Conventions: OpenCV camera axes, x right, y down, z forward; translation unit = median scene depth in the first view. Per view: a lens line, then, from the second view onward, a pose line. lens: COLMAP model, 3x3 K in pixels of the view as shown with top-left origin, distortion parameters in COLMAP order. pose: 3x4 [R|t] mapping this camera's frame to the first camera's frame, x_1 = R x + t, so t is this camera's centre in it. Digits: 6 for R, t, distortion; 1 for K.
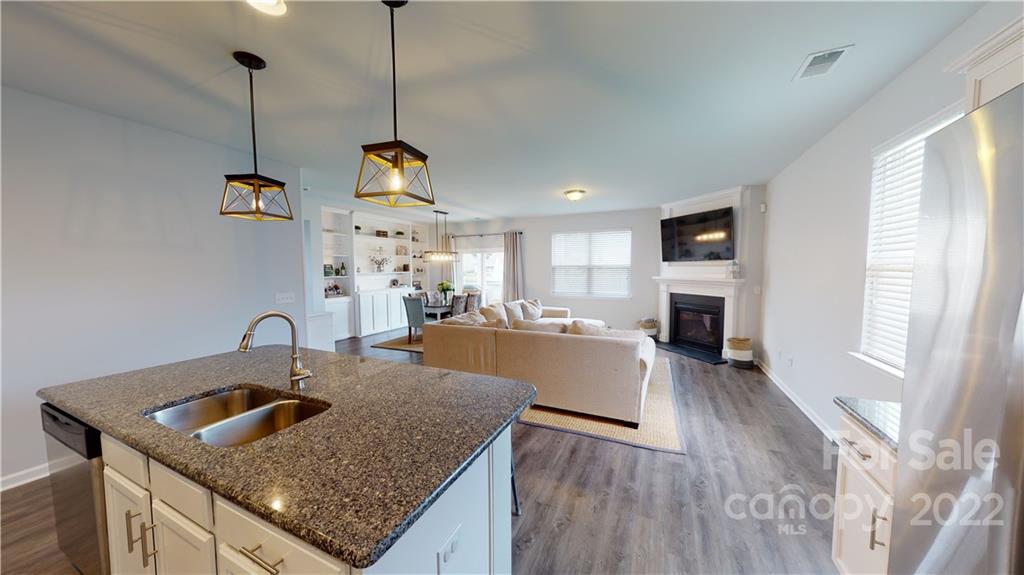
lens RADIAL K [[329.0, 0, 525.0], [0, 329.0, 288.8], [0, 0, 1]] dist [-0.001013, -0.000048]
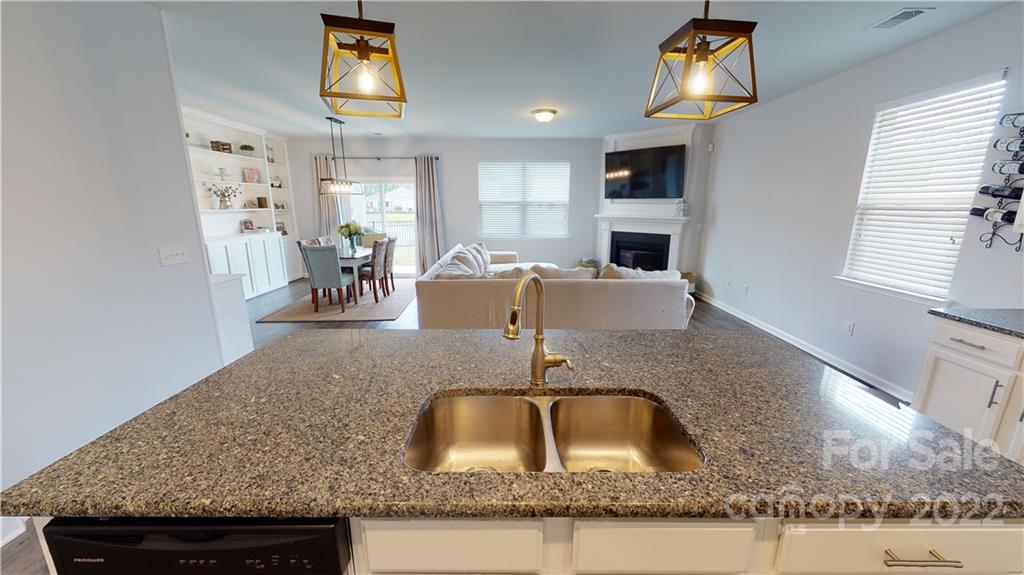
lens RADIAL K [[371.7, 0, 530.1], [0, 371.7, 292.5], [0, 0, 1]] dist [-0.001146, 0.000177]
pose [[0.907659, -0.089390, 0.410079, -0.249483], [0.018882, 0.984764, 0.172869, -0.004640], [-0.419284, -0.149163, 0.895517, 0.081610]]
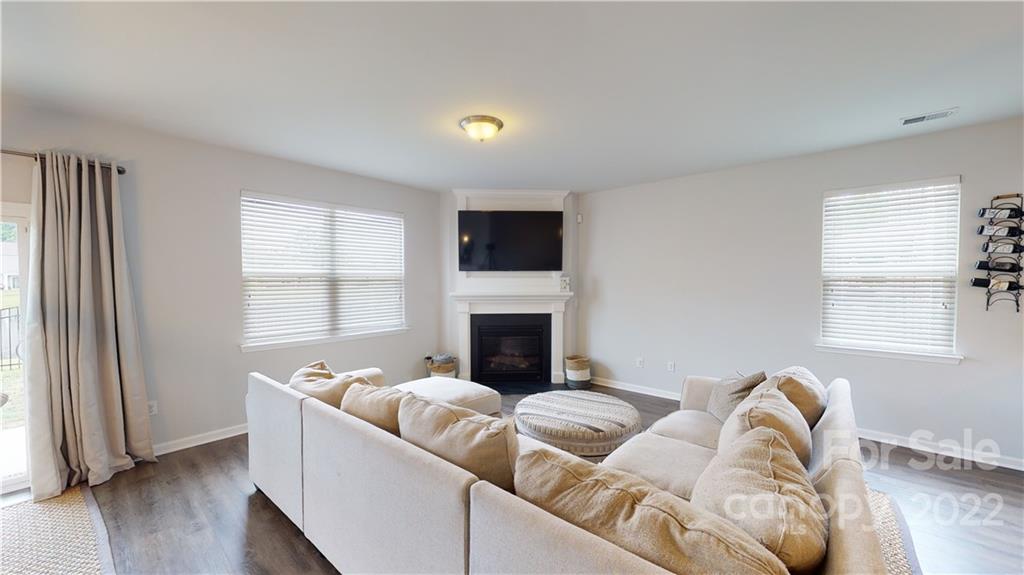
lens RADIAL K [[376.1, 0, 509.9], [0, 376.1, 283.1], [0, 0, 1]] dist [0.005492, -0.000251]
pose [[0.318513, -0.007897, 0.947886, -0.306538], [0.059912, 0.998134, -0.011816, -0.040329], [-0.946023, 0.060554, 0.318392, 0.645815]]
